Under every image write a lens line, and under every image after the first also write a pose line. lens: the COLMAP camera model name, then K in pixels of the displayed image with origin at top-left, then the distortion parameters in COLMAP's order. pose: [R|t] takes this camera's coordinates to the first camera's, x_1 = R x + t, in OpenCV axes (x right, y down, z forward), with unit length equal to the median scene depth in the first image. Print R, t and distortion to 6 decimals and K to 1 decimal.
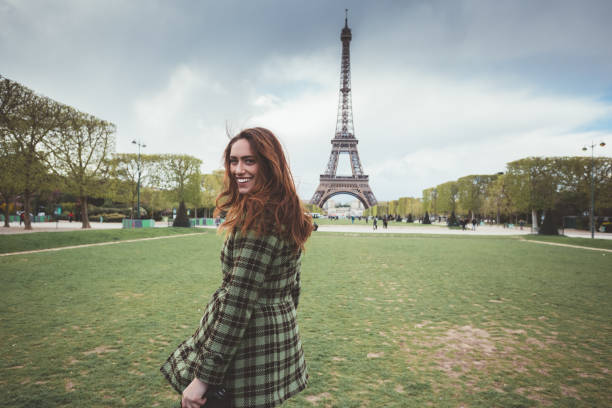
lens RADIAL K [[677.8, 0, 252.8], [0, 677.8, 194.7], [0, 0, 1]] dist [-0.017340, 0.016090]
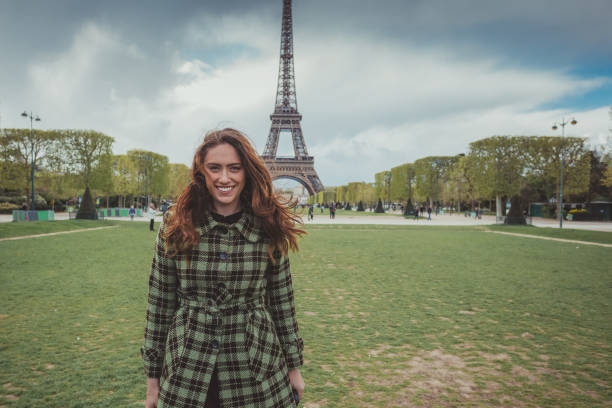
lens RADIAL K [[726.8, 0, 285.9], [0, 726.8, 218.3], [0, 0, 1]] dist [-0.012662, -0.010319]
pose [[0.991950, -0.008770, 0.126330, 0.019742], [0.002027, 0.998571, 0.053411, 0.000106], [-0.126618, -0.052725, 0.990549, 0.091179]]
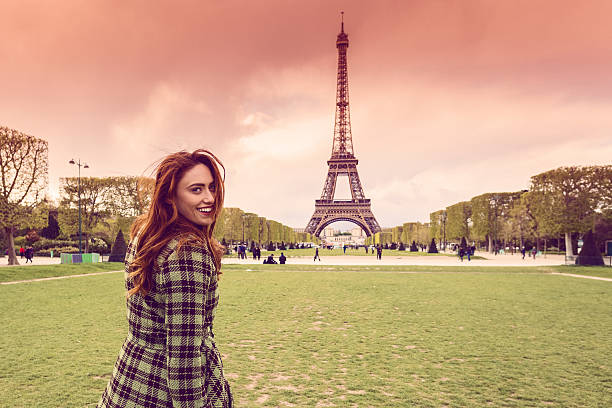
lens RADIAL K [[507.7, 0, 304.9], [0, 507.7, 232.0], [0, 0, 1]] dist [0.037527, -0.001575]
pose [[0.995693, -0.019552, -0.090627, 0.154884], [0.019264, 0.999806, -0.004049, 0.016348], [0.090689, 0.002285, 0.995877, 0.354489]]
